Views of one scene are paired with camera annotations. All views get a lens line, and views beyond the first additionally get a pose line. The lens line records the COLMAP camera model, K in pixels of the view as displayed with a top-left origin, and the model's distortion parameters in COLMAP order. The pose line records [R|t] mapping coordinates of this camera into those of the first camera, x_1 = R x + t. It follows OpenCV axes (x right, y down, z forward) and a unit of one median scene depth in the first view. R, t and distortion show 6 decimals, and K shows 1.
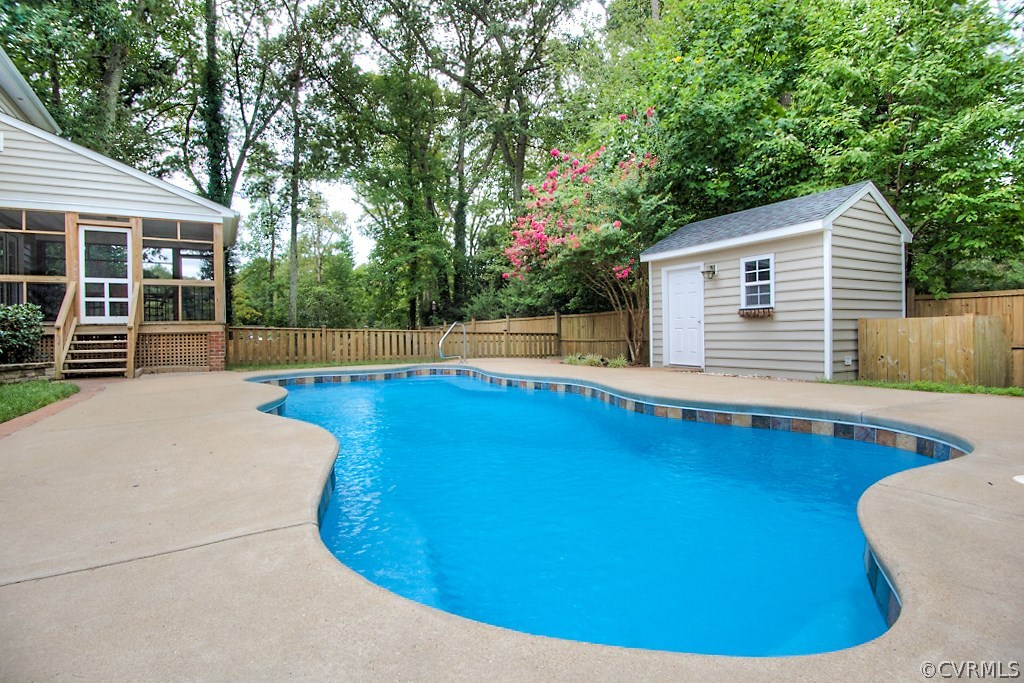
lens RADIAL K [[500.3, 0, 495.3], [0, 500.3, 335.6], [0, 0, 1]] dist [0.010772, -0.018799]
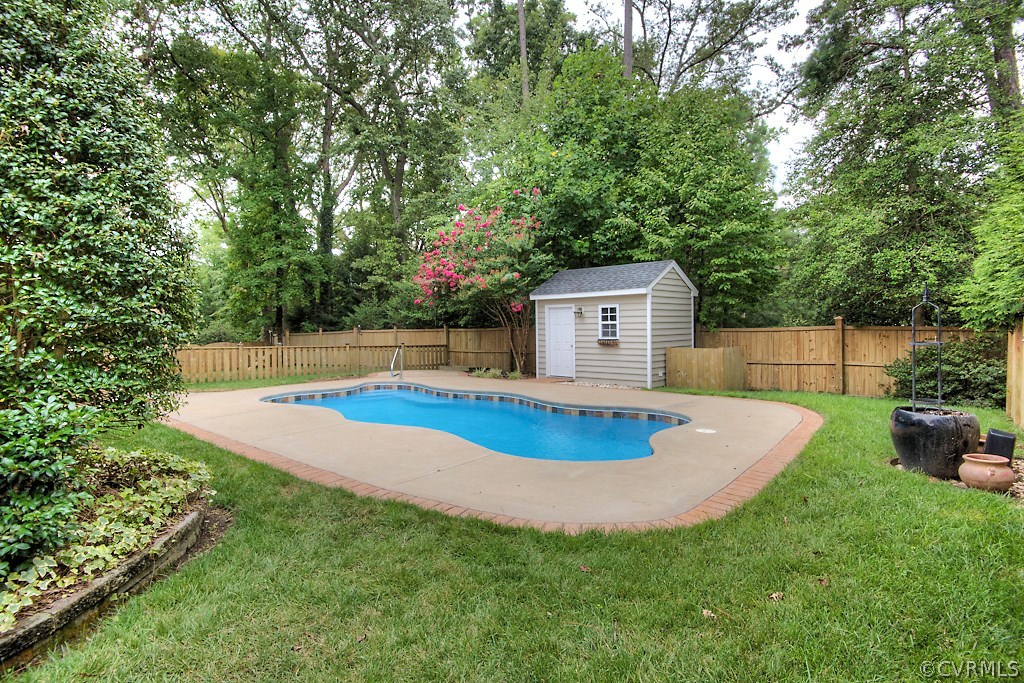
lens RADIAL K [[509.0, 0, 507.0], [0, 509.0, 333.9], [0, 0, 1]] dist [0.029794, 0.000248]
pose [[0.955130, -0.000793, 0.296185, -0.213520], [0.001844, 0.999993, -0.003271, -0.062602], [-0.296181, 0.003670, 0.955125, -0.355887]]
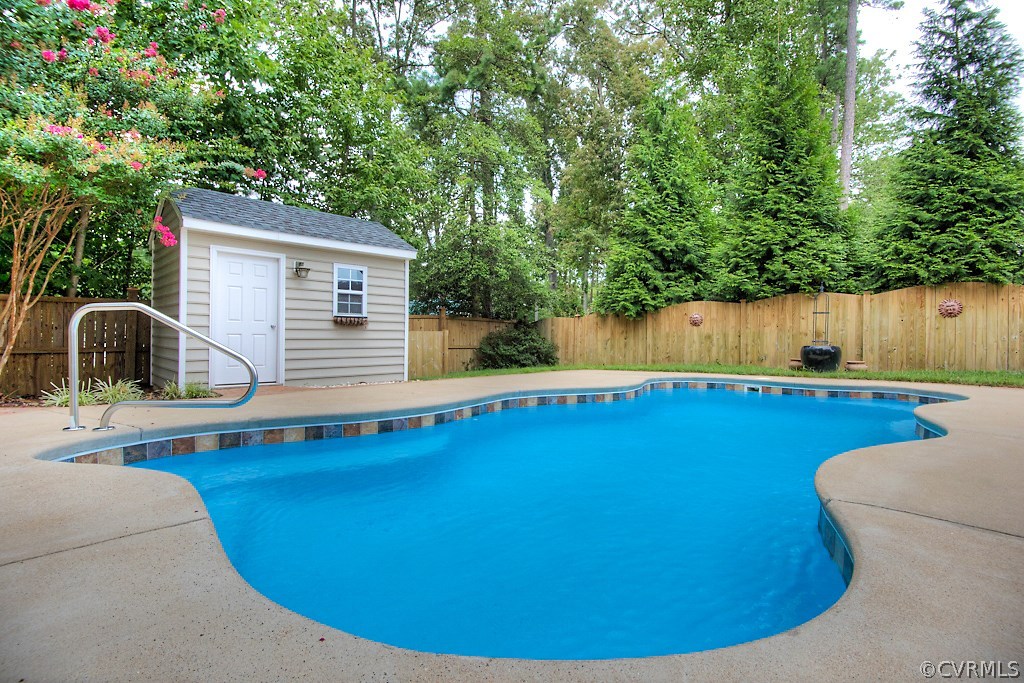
lens RADIAL K [[500.3, 0, 505.2], [0, 500.3, 341.5], [0, 0, 1]] dist [0.010772, -0.018799]
pose [[-0.259513, 0.000752, 0.965739, -0.516747], [0.001032, 0.999999, -0.000501, -0.002661], [-0.965739, 0.000867, -0.259513, 0.914129]]
